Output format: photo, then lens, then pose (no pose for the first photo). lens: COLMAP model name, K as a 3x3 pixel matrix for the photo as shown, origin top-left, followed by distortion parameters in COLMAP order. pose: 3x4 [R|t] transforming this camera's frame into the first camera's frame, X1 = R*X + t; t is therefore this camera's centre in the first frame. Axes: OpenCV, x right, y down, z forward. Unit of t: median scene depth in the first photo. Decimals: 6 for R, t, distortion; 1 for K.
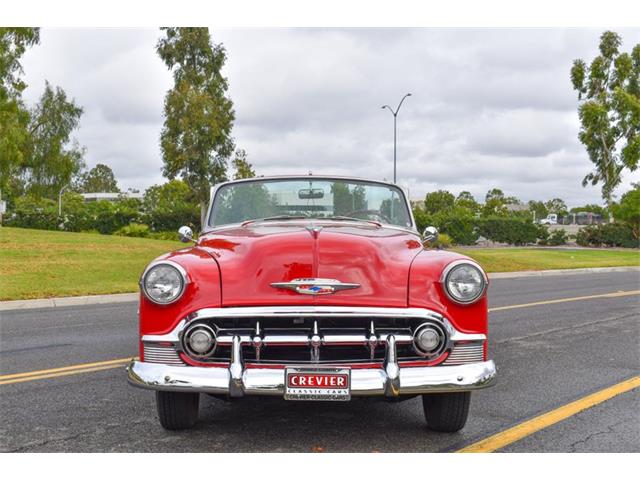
lens RADIAL K [[950.0, 0, 320.0], [0, 950.0, 240.0], [0, 0, 1]] dist [0.036186, 0.019380]
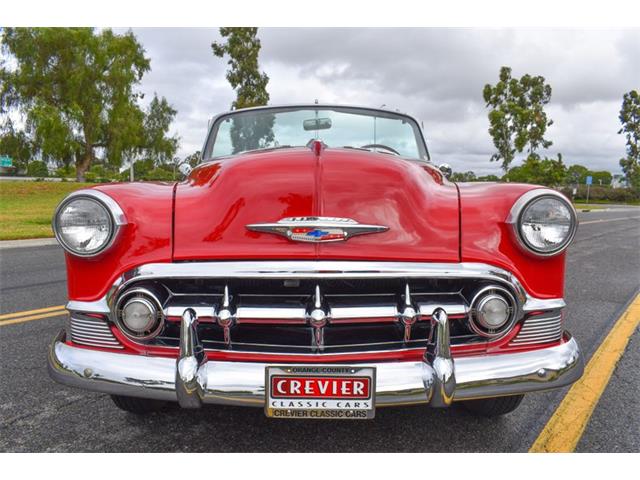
lens RADIAL K [[519.3, 0, 320.0], [0, 519.3, 240.0], [0, 0, 1]] dist [-0.107849, 0.006805]
pose [[0.999863, 0.000130, -0.016559, 0.002462], [0.001205, 0.996749, 0.080562, 0.028239], [0.016515, -0.080571, 0.996612, 0.660930]]
